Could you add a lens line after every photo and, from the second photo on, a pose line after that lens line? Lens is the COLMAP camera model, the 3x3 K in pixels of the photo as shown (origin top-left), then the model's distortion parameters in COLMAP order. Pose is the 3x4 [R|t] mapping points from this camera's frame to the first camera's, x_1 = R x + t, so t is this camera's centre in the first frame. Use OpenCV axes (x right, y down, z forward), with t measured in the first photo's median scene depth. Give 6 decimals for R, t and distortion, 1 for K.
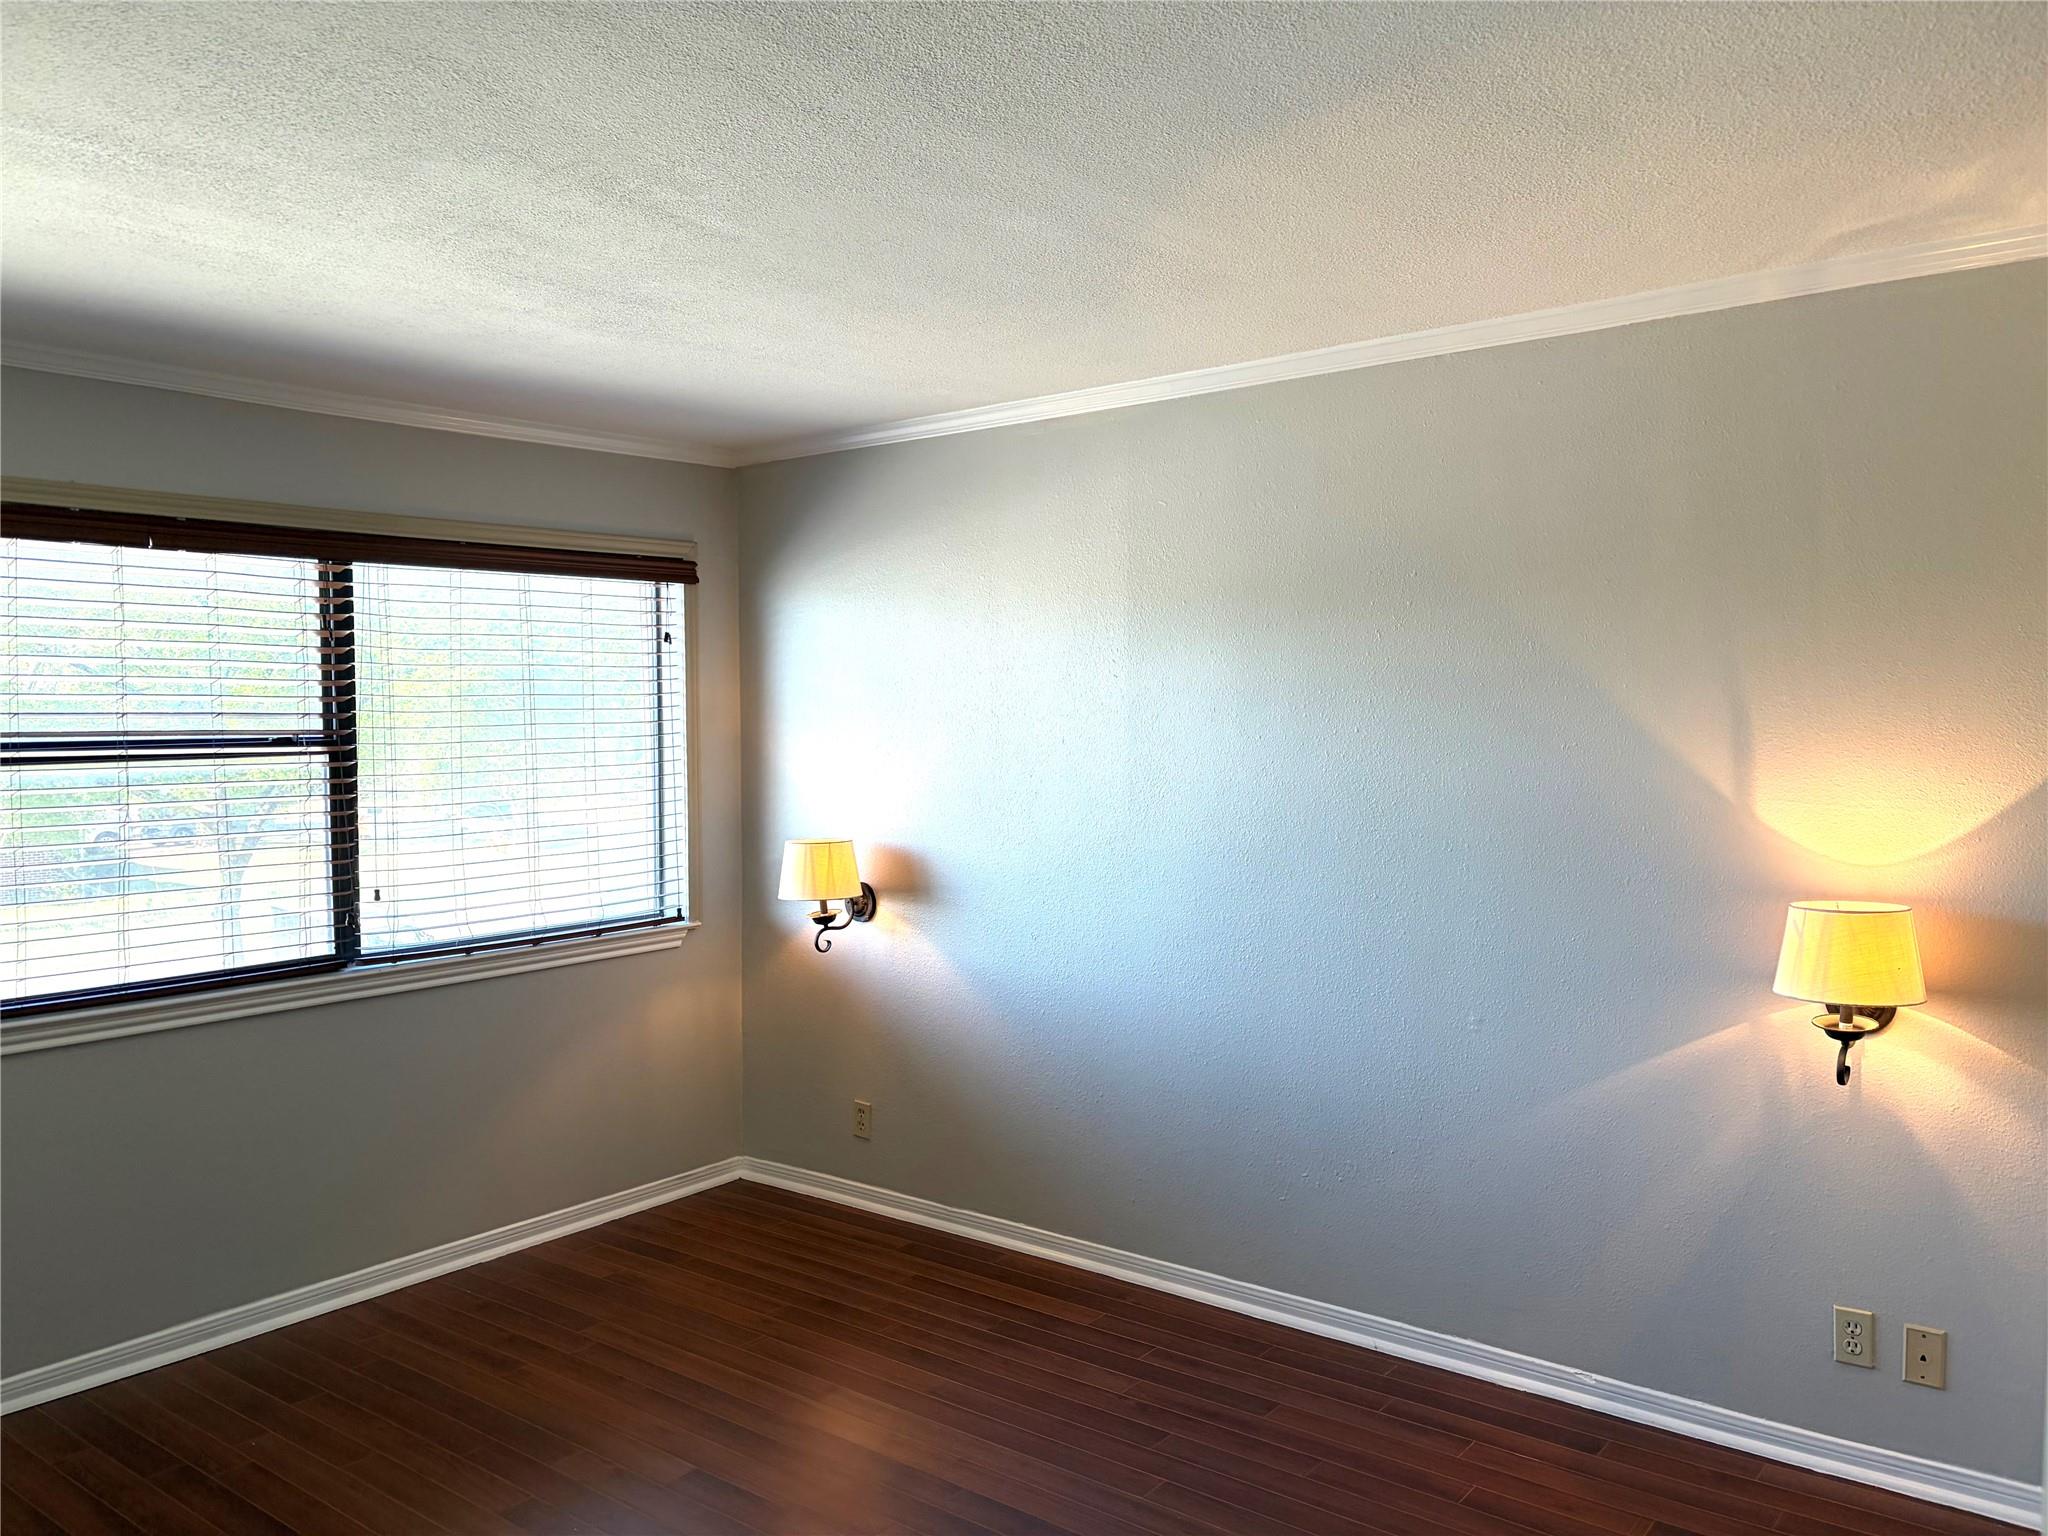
lens RADIAL K [[1542.9, 0, 1024.0], [0, 1542.9, 768.0], [0, 0, 1]] dist [0.024423, -0.001933]
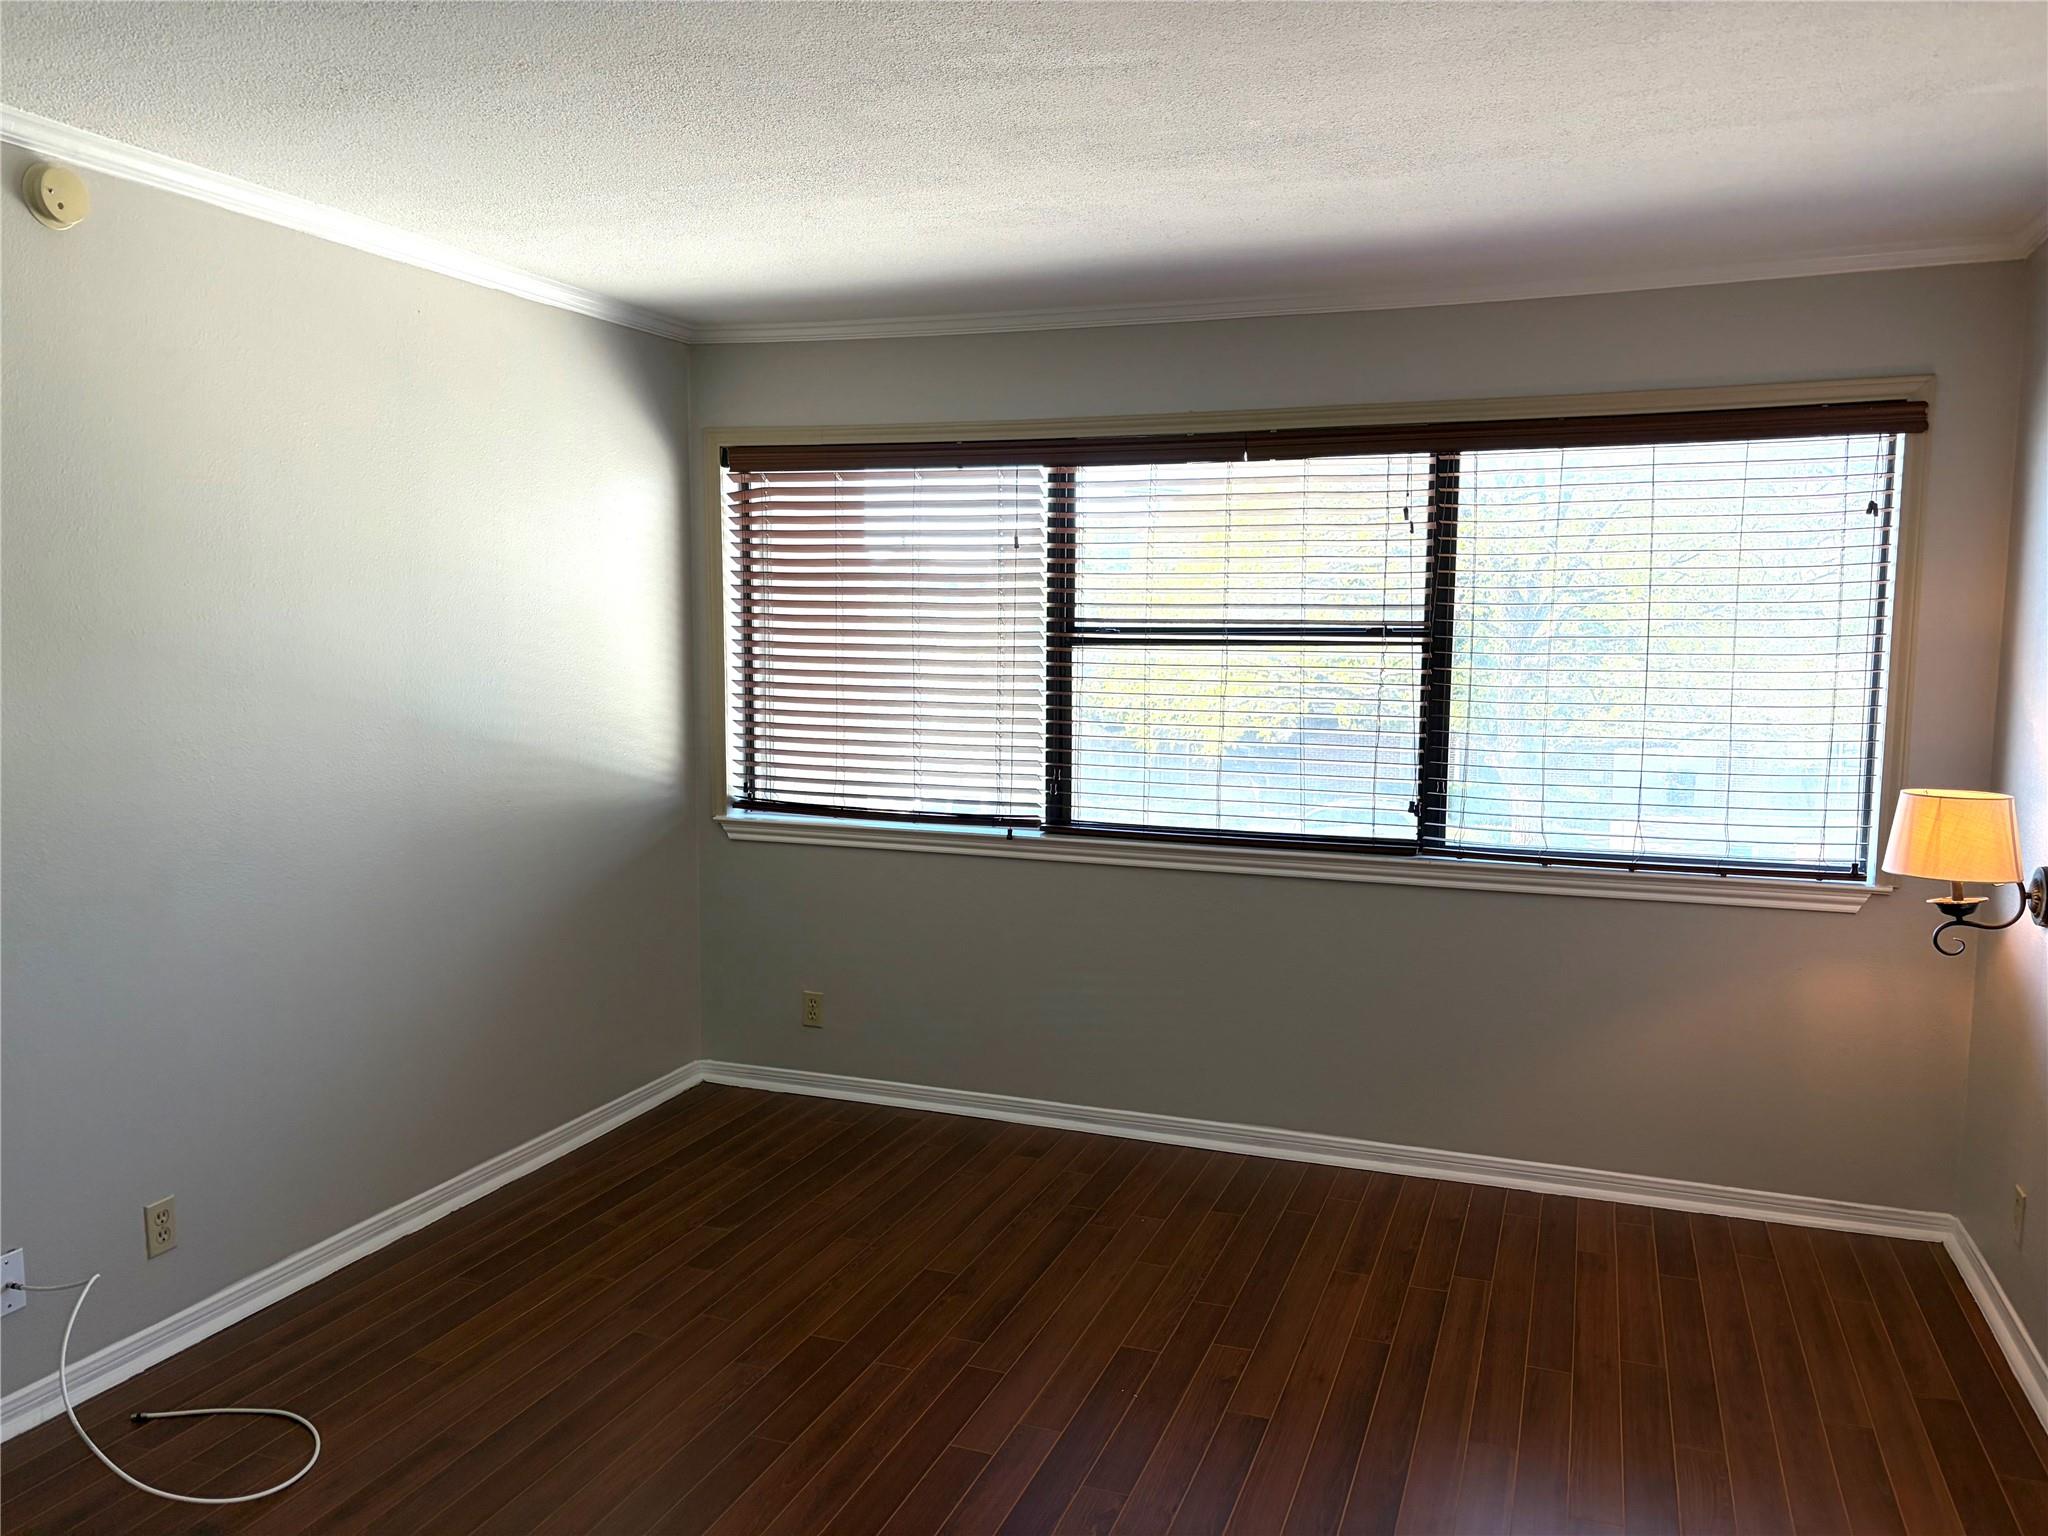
lens RADIAL K [[1564.0, 0, 985.1], [0, 1564.0, 770.5], [0, 0, 1]] dist [0.013979, -0.000016]
pose [[0.299644, 0.107393, -0.947987, 0.450544], [-0.041196, 0.994174, 0.099604, -0.017902], [0.953161, 0.009208, 0.302322, 0.413315]]
